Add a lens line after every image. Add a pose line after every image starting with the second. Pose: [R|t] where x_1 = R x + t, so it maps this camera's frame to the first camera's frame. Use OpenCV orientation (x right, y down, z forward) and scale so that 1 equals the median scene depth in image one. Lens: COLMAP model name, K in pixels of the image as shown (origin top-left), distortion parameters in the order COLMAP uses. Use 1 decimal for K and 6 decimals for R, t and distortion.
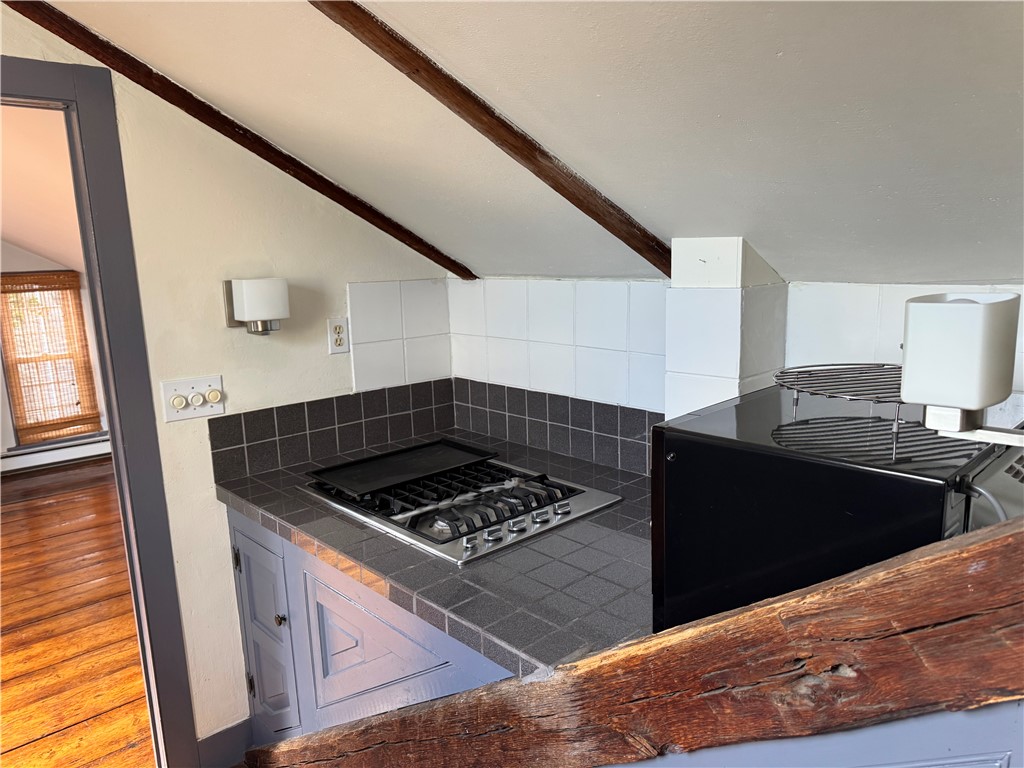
lens RADIAL K [[704.3, 0, 517.0], [0, 704.3, 390.0], [0, 0, 1]] dist [0.003121, -0.015194]
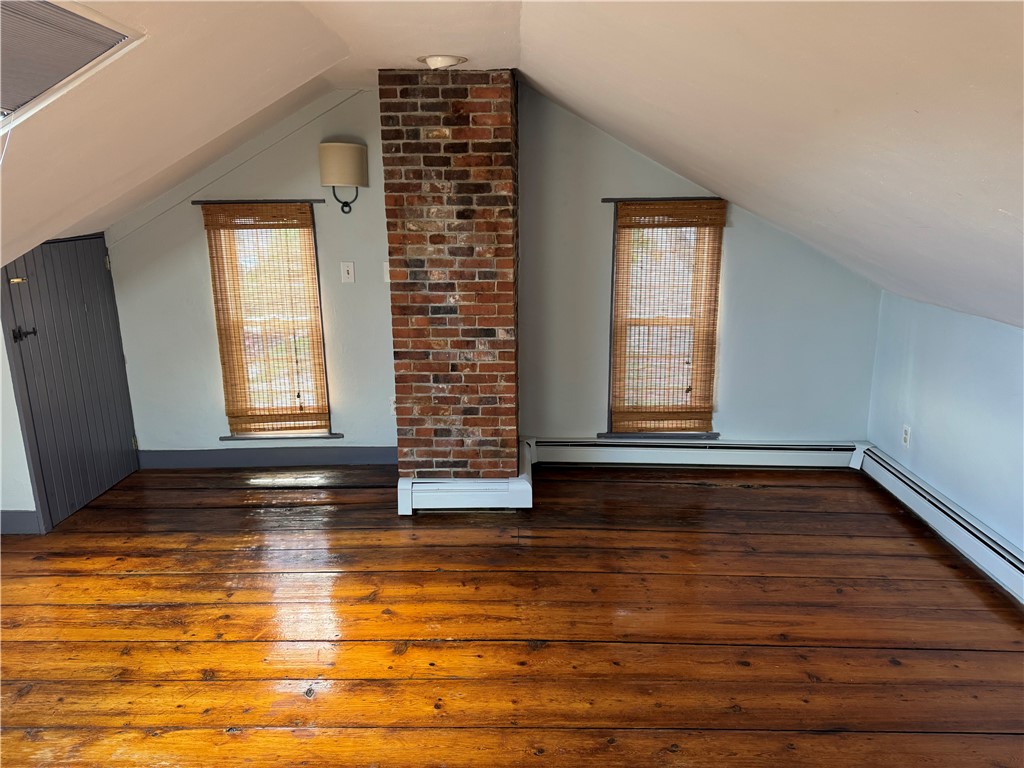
lens RADIAL K [[704.3, 0, 511.2], [0, 704.3, 381.6], [0, 0, 1]] dist [0.003121, -0.015194]
pose [[0.707570, 0.192237, -0.679992, -0.606316], [-0.145996, 0.981293, 0.125498, -0.115966], [0.691397, 0.010477, 0.722399, 0.819087]]
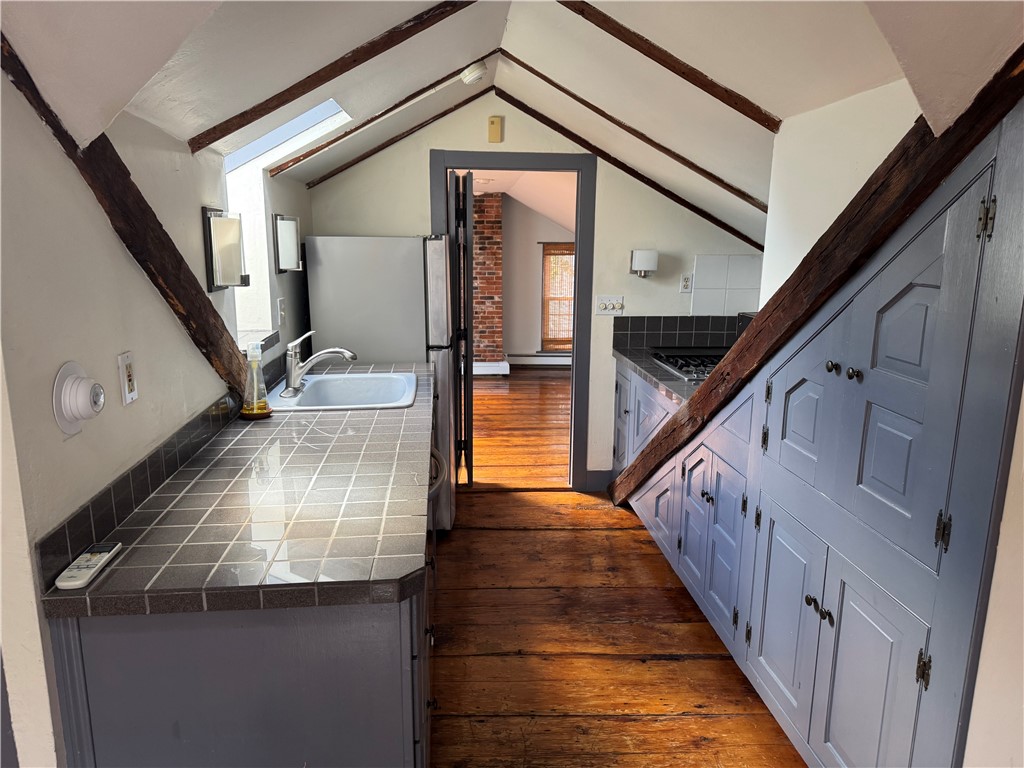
lens RADIAL K [[704.3, 0, 511.0], [0, 704.3, 386.9], [0, 0, 1]] dist [0.003121, -0.015194]
pose [[0.771749, 0.161563, -0.615062, 0.517973], [-0.146475, 0.986344, 0.075300, 0.108348], [0.618829, 0.031978, 0.784875, -0.660846]]
